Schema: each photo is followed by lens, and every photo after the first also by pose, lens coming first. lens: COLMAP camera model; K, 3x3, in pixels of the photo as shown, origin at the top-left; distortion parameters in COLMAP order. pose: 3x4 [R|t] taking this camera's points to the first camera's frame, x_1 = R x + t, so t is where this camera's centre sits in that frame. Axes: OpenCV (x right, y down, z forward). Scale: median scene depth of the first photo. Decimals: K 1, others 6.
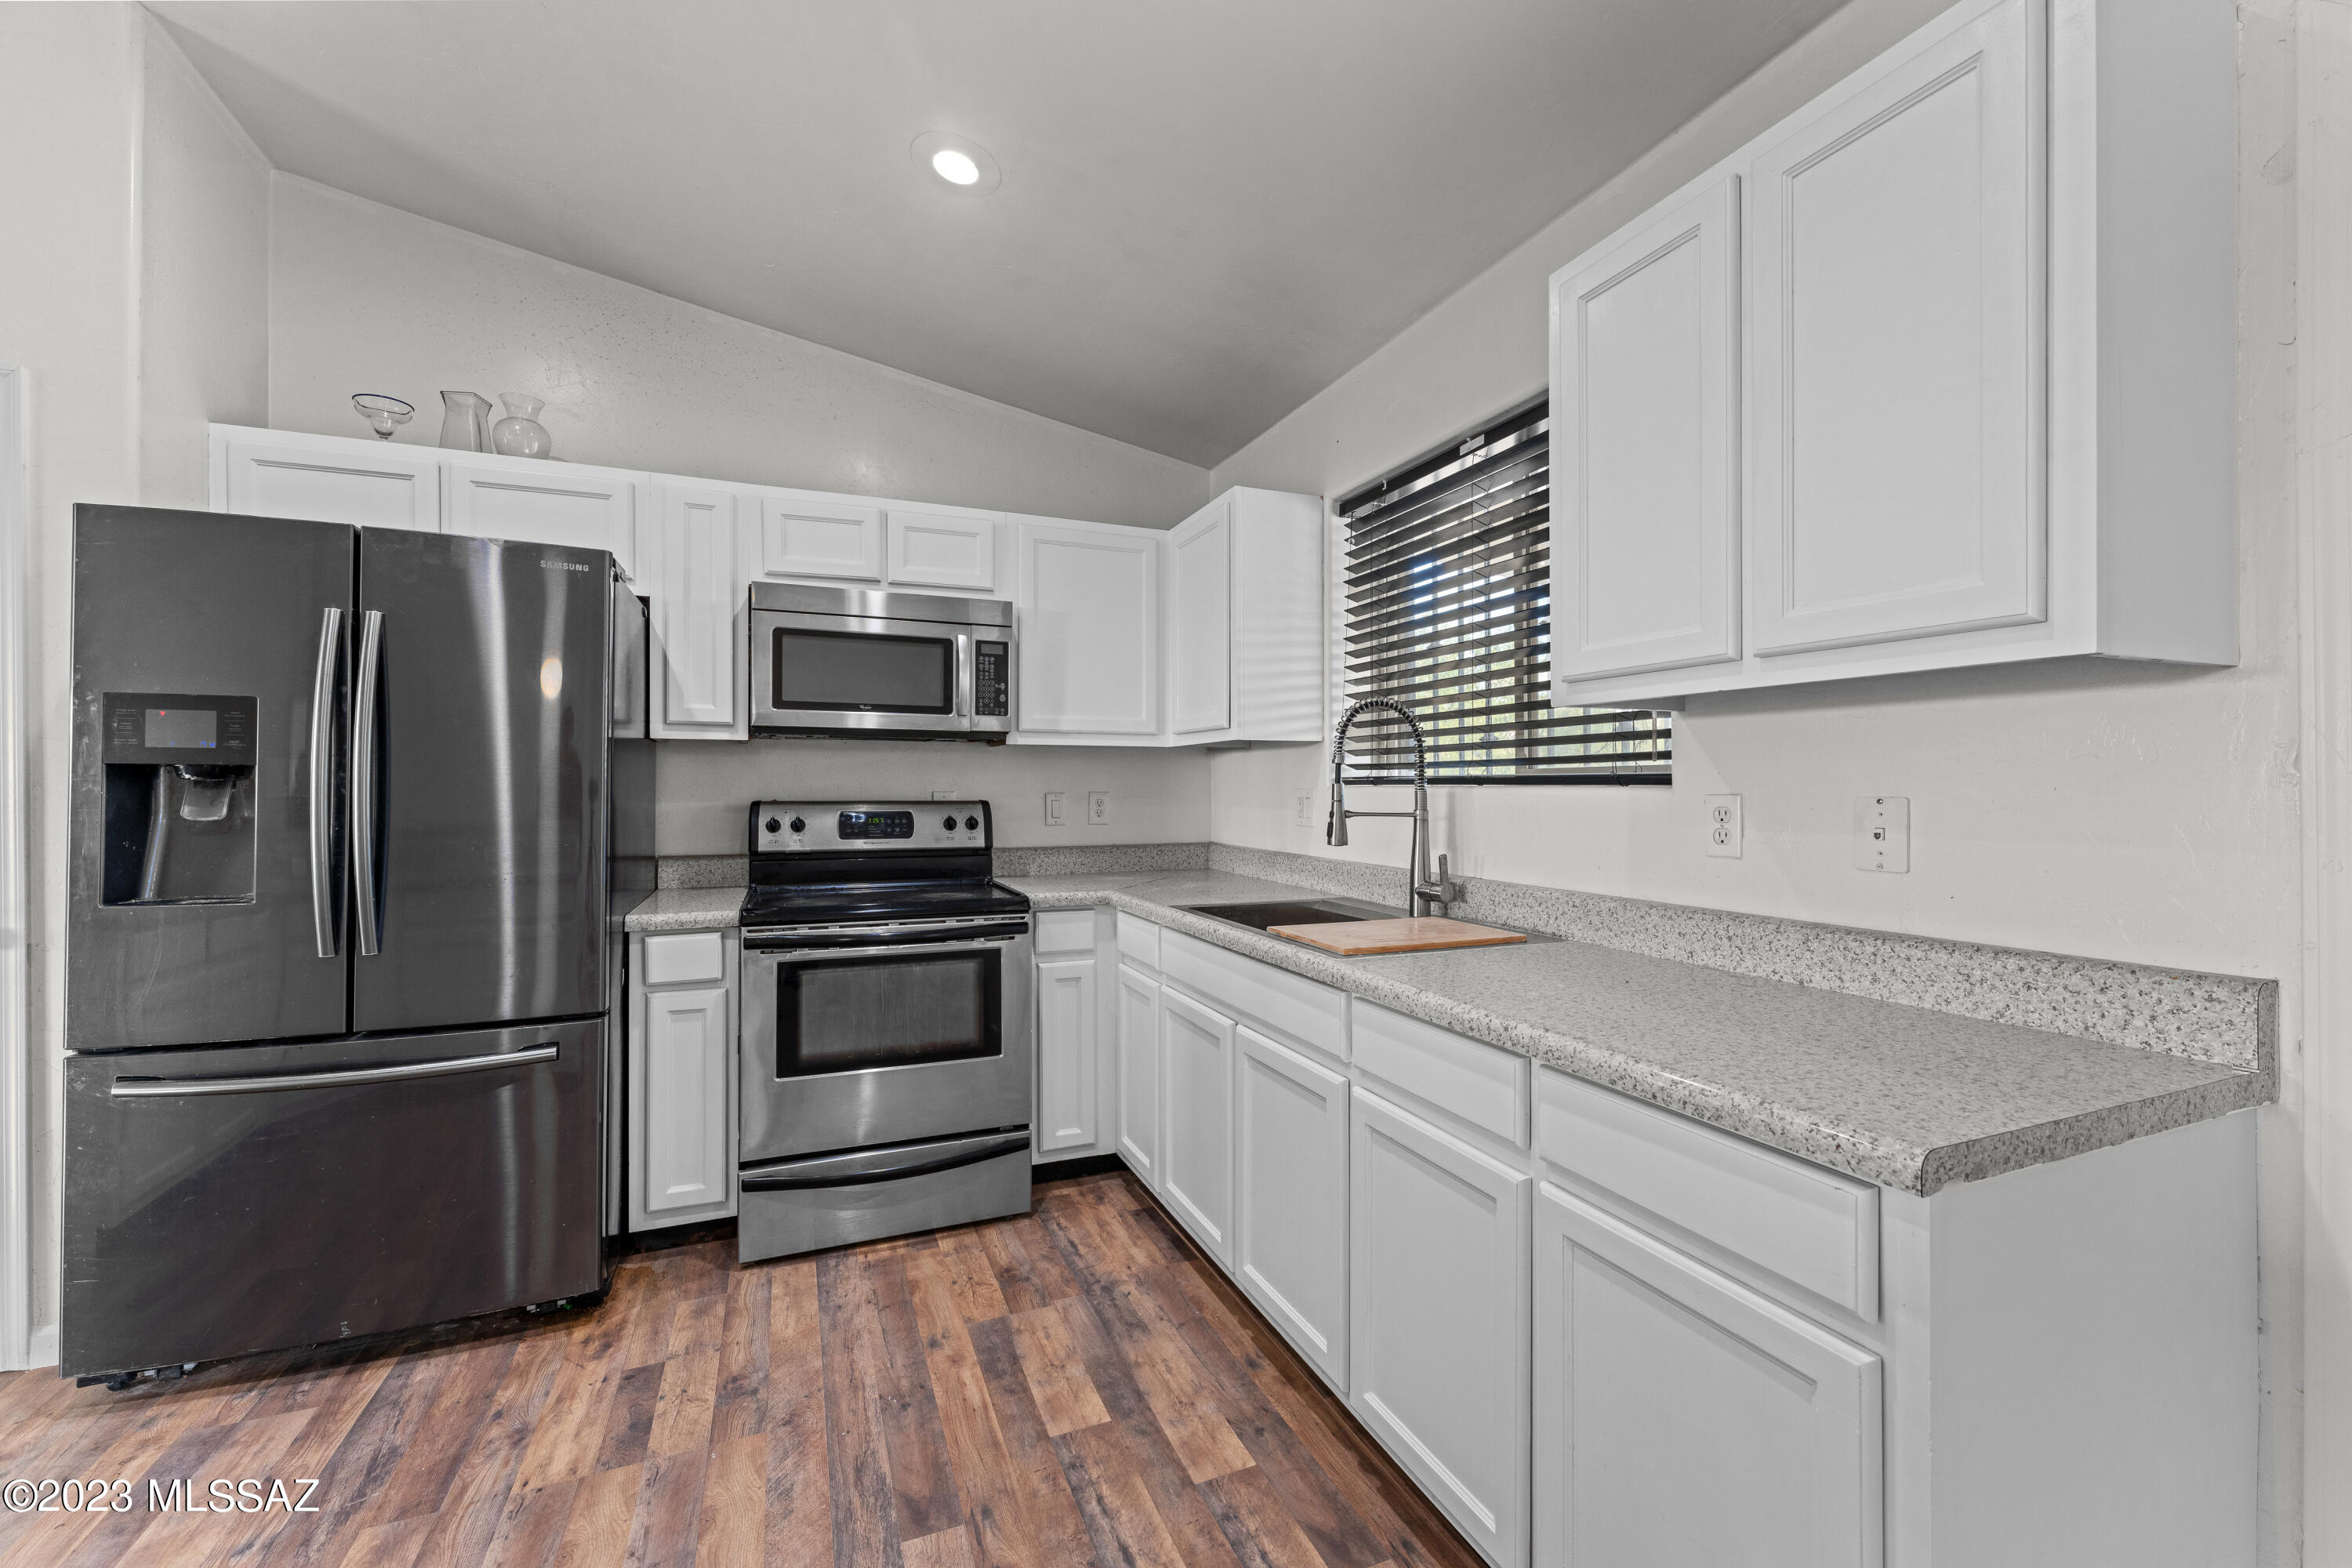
lens RADIAL K [[933.3, 0, 1176.4], [0, 933.3, 783.3], [0, 0, 1]] dist [0.002228, -0.000182]
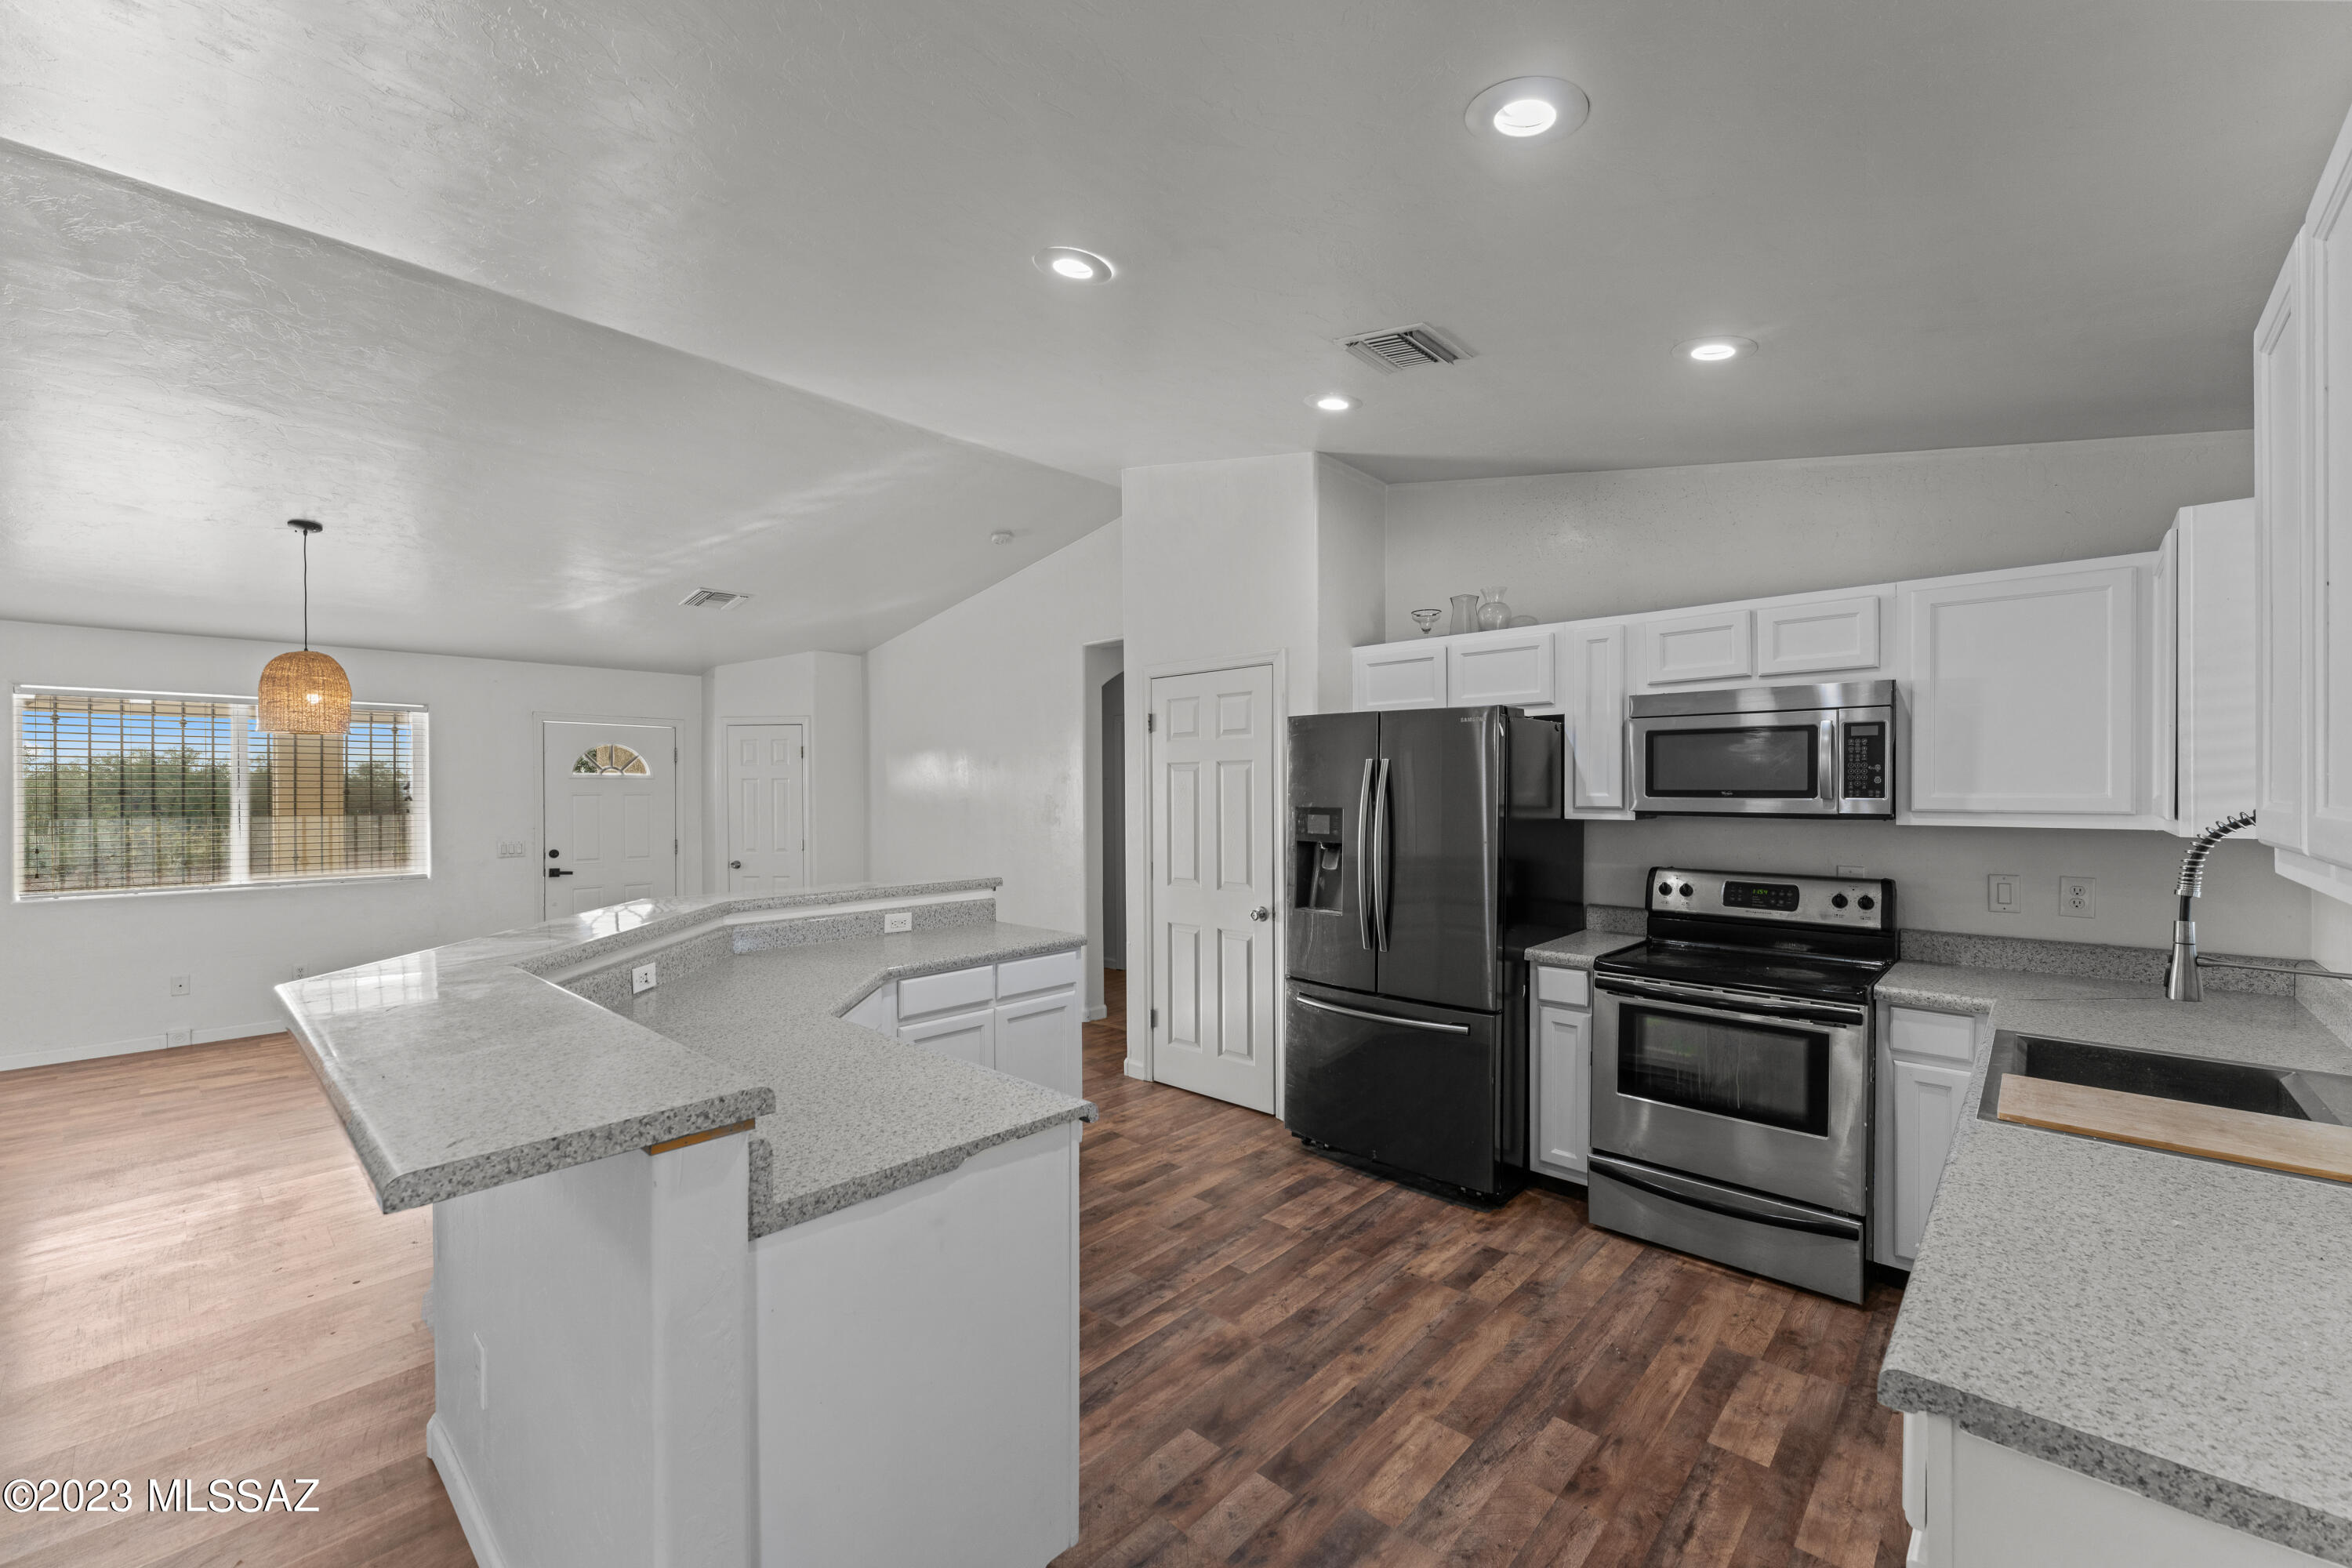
lens RADIAL K [[933.3, 0, 1192.3], [0, 933.3, 800.1], [0, 0, 1]] dist [0.002228, -0.000182]
pose [[0.433344, 0.008381, -0.901190, 0.503469], [0.000737, 0.999953, 0.009654, -0.105560], [0.901228, -0.004848, 0.433317, -0.087173]]
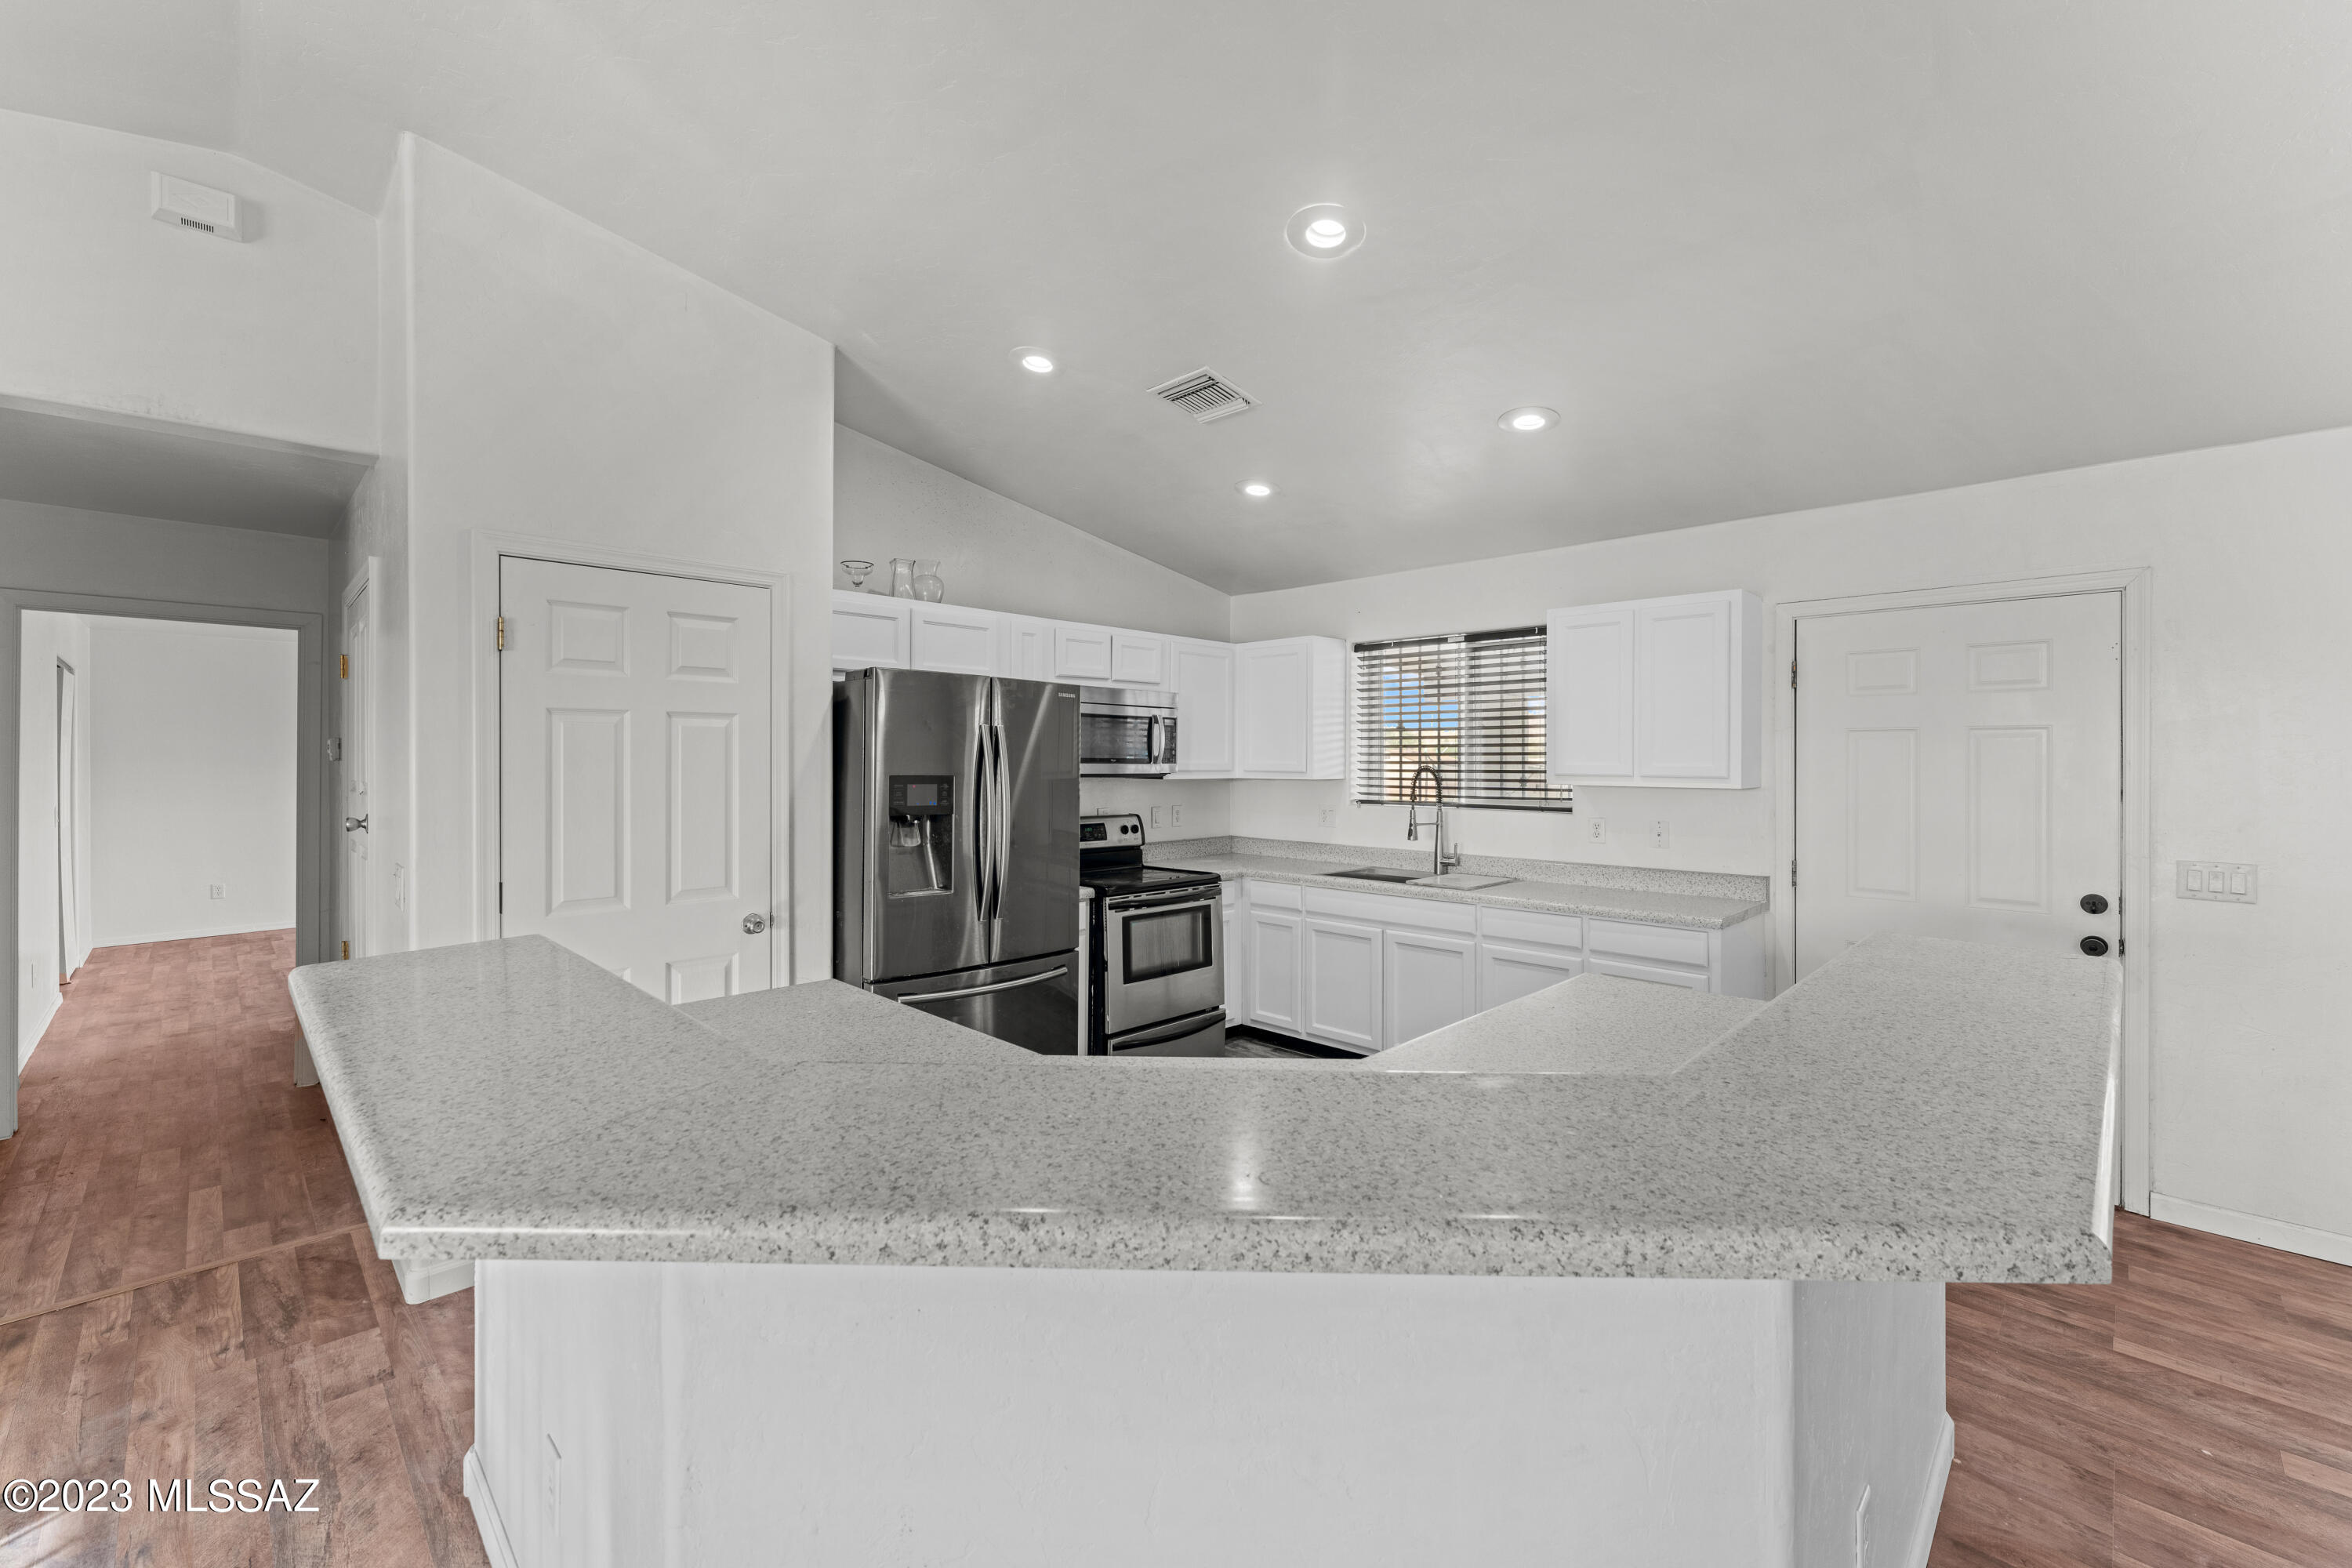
lens RADIAL K [[933.3, 0, 1180.8], [0, 933.3, 754.0], [0, 0, 1]] dist [0.002228, -0.000182]
pose [[0.922996, 0.006552, 0.384753, -1.055534], [-0.004684, 0.999972, -0.005790, -0.104455], [-0.384780, 0.003542, 0.923002, -0.662861]]
